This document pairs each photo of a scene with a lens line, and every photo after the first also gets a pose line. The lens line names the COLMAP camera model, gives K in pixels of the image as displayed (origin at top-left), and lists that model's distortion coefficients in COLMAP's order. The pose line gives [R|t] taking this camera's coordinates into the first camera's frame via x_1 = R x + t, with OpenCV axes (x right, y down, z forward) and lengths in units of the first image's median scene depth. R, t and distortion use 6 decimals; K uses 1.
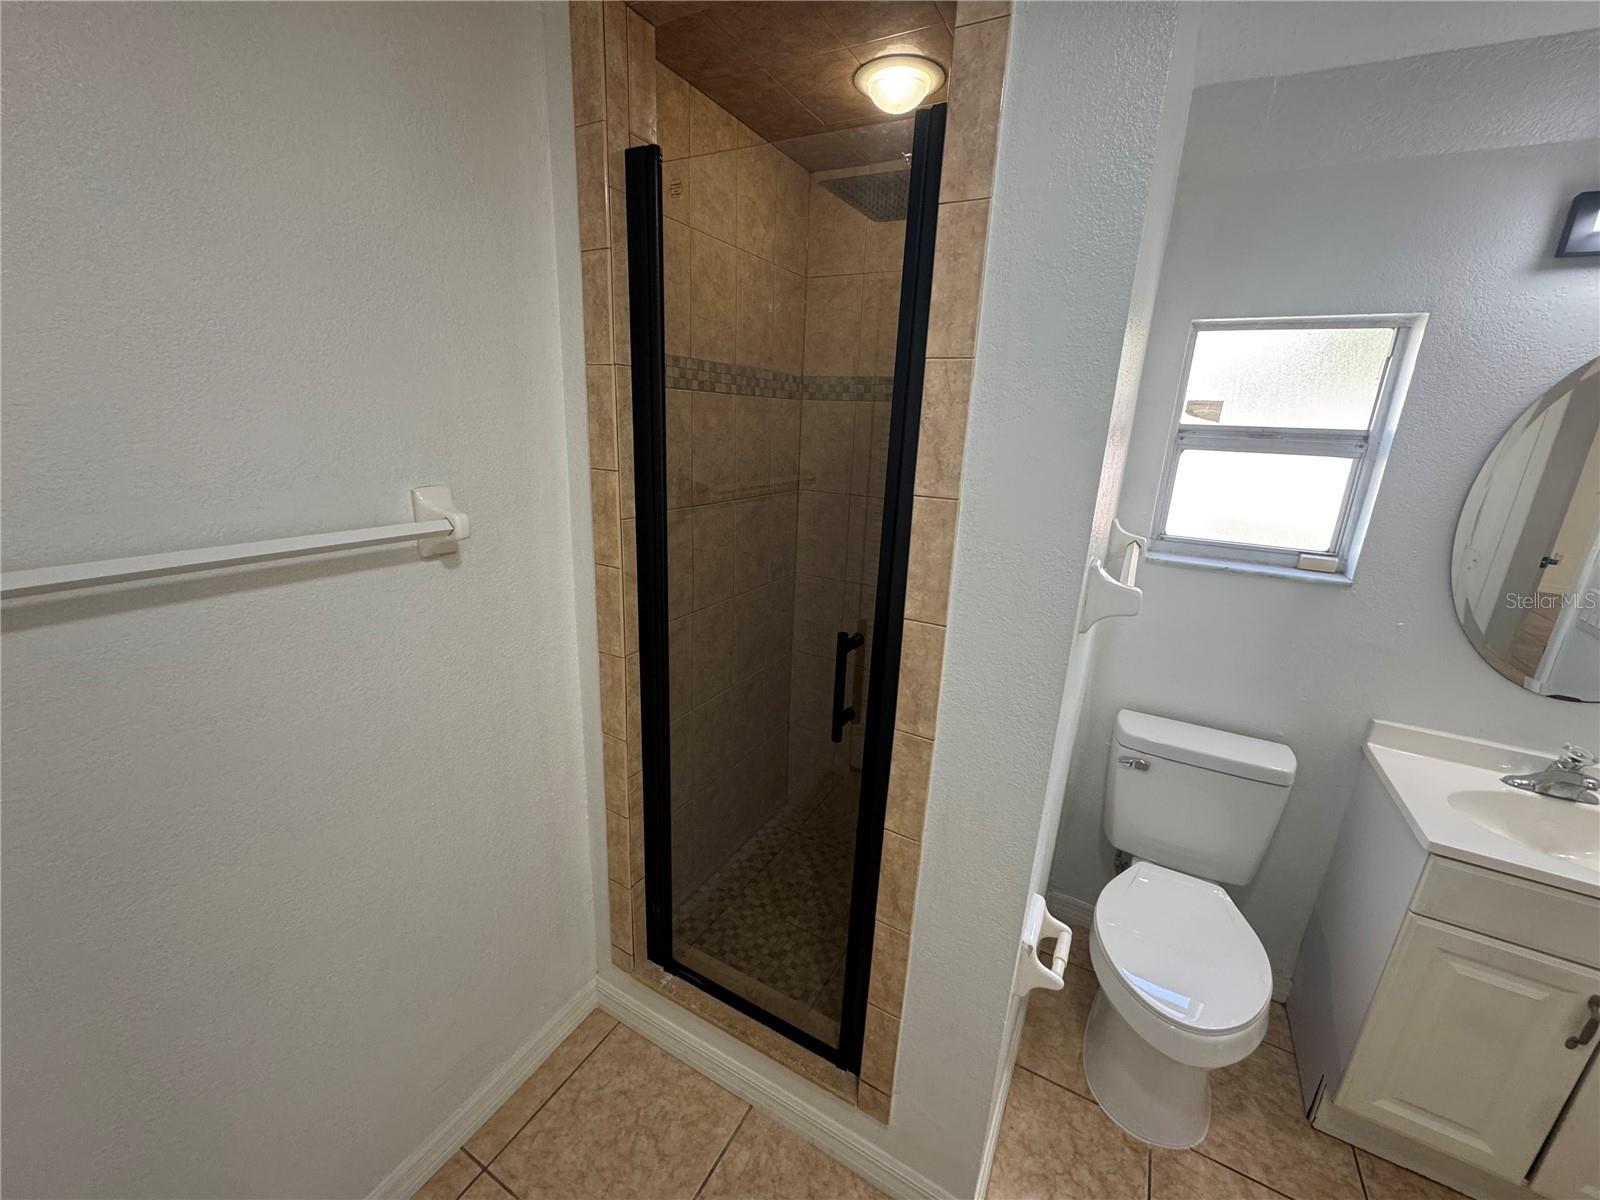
lens RADIAL K [[627.8, 0, 800.0], [0, 627.8, 600.0], [0, 0, 1]] dist [-0.000592, 0.000200]
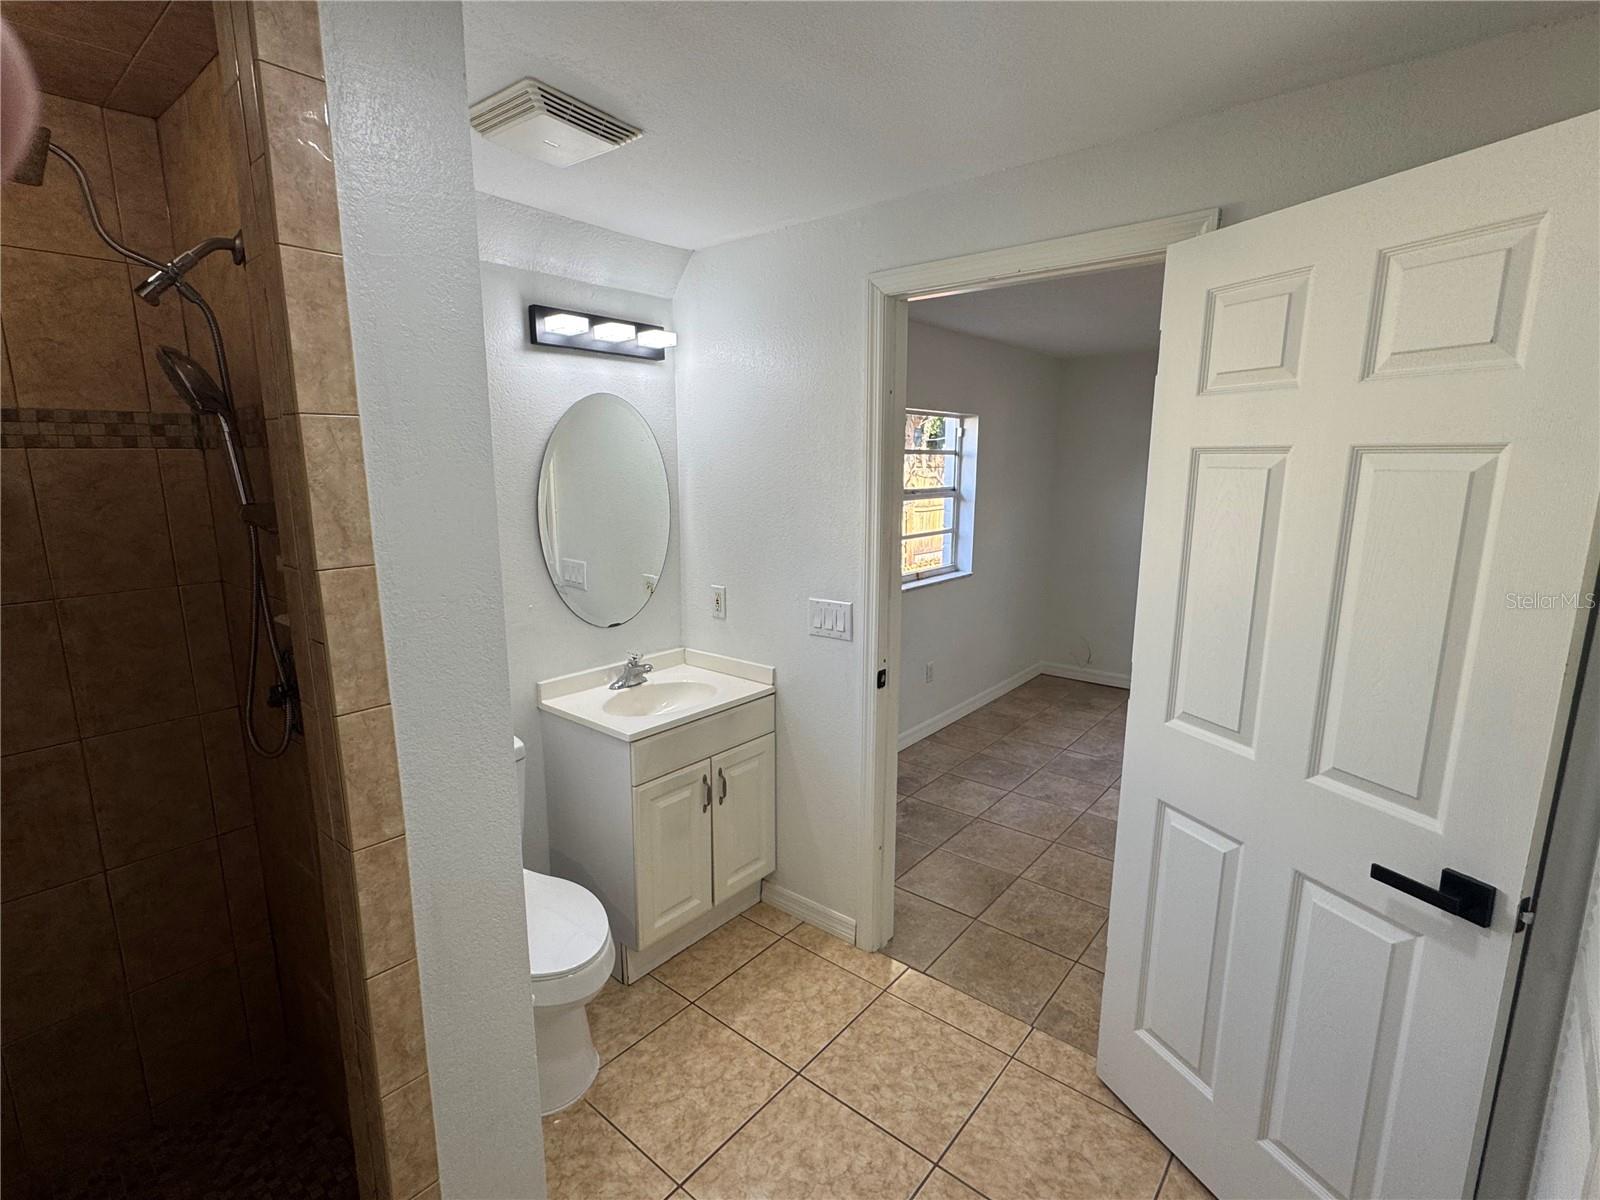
lens RADIAL K [[756.8, 0, 795.4], [0, 756.8, 600.6], [0, 0, 1]] dist [-0.000890, 0.000273]
pose [[0.190881, -0.220332, 0.956566, -0.609715], [0.277964, 0.946730, 0.162599, -0.103983], [-0.941435, 0.234853, 0.241957, 0.145864]]
